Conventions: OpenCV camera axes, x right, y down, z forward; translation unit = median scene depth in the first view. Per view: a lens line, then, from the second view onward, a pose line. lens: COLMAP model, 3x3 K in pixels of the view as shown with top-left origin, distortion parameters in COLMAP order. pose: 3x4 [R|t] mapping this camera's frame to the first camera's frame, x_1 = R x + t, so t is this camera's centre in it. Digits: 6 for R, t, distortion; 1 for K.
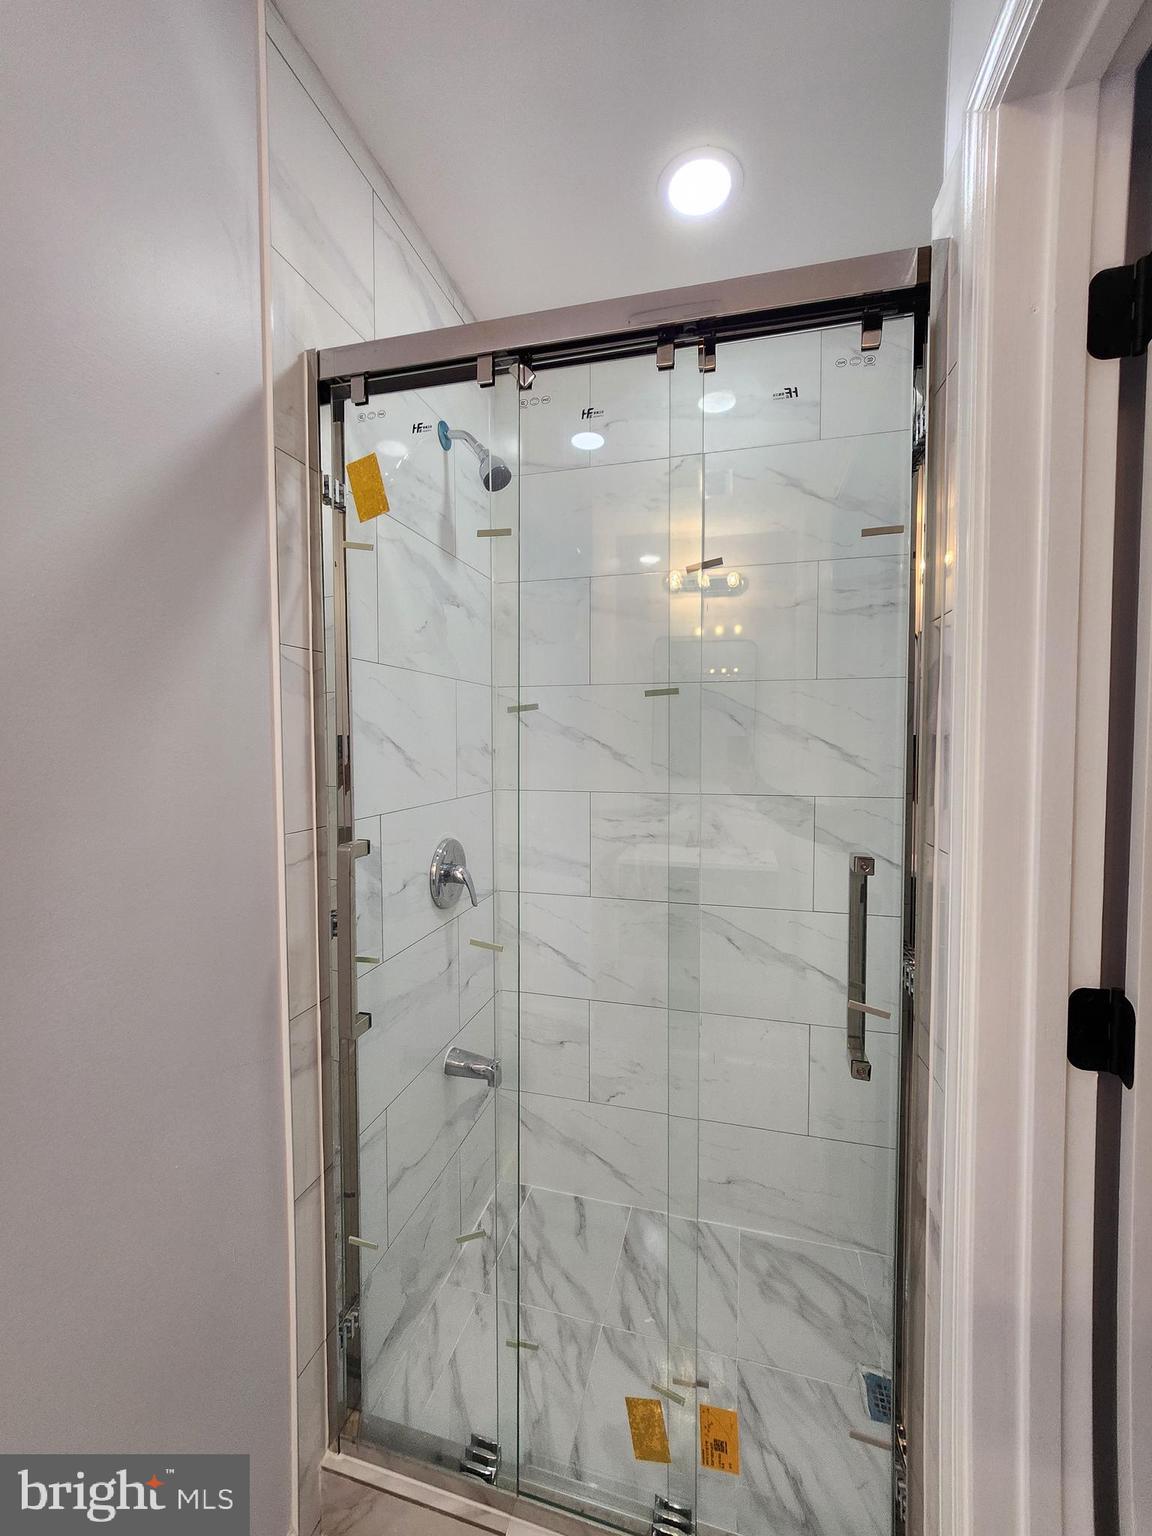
lens RADIAL K [[607.5, 0, 583.2], [0, 607.5, 762.0], [0, 0, 1]] dist [-0.013435, 0.005608]
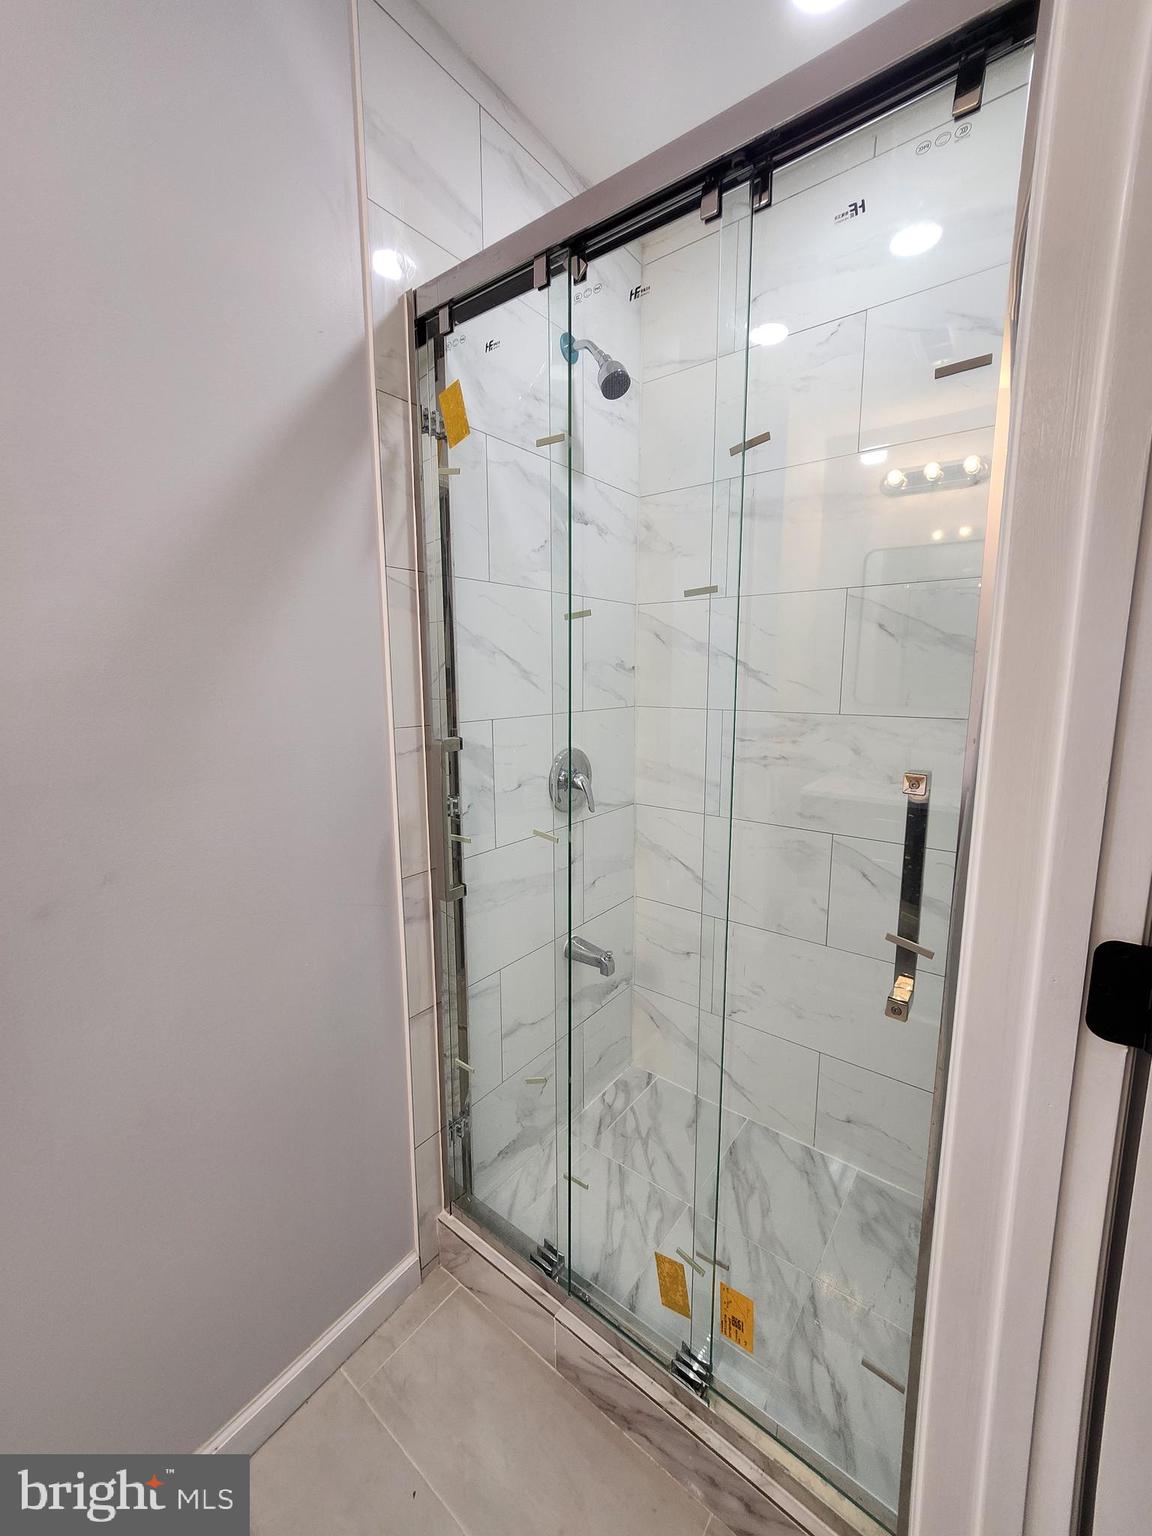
lens RADIAL K [[607.5, 0, 583.2], [0, 607.5, 762.0], [0, 0, 1]] dist [-0.013435, 0.005608]
pose [[0.923198, 0.055653, -0.380275, 0.266235], [-0.013050, 0.993429, 0.113707, 0.036288], [0.384104, -0.100012, 0.917857, 0.022364]]
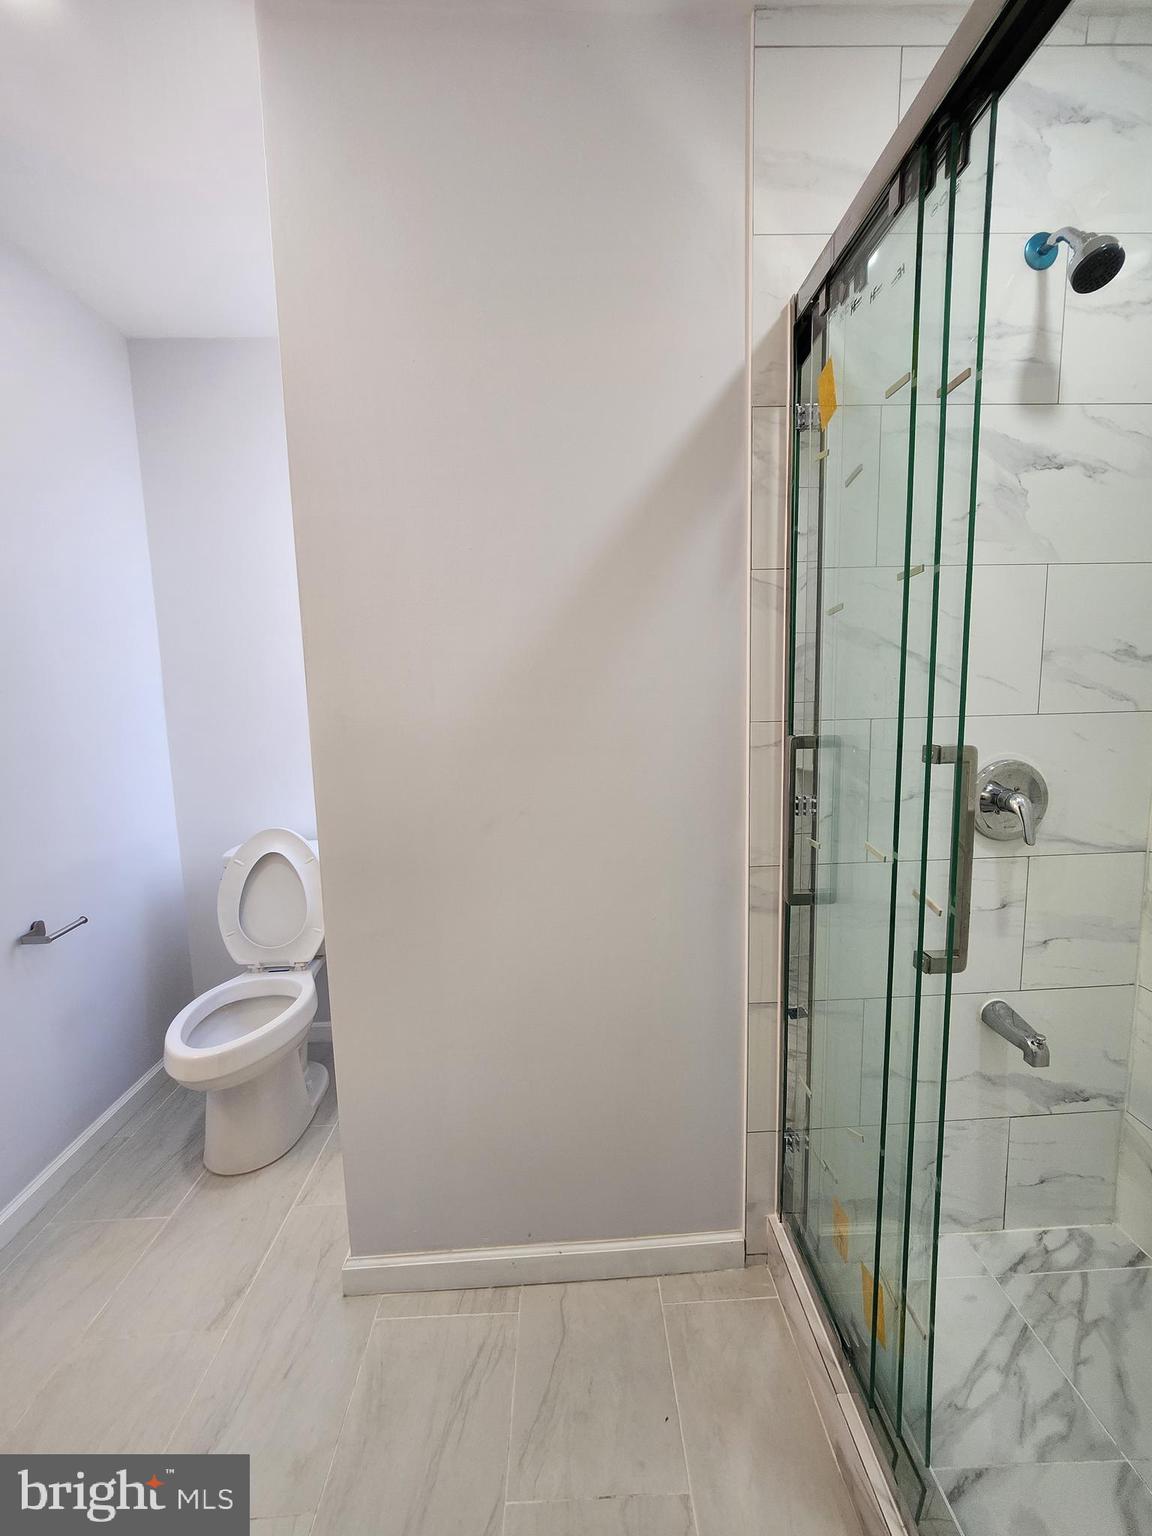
lens RADIAL K [[607.5, 0, 583.2], [0, 607.5, 762.0], [0, 0, 1]] dist [-0.013435, 0.005608]
pose [[0.294906, 0.106765, -0.949543, 0.516056], [-0.010637, 0.994043, 0.108465, 0.055989], [0.955467, -0.021887, 0.294285, 0.234799]]
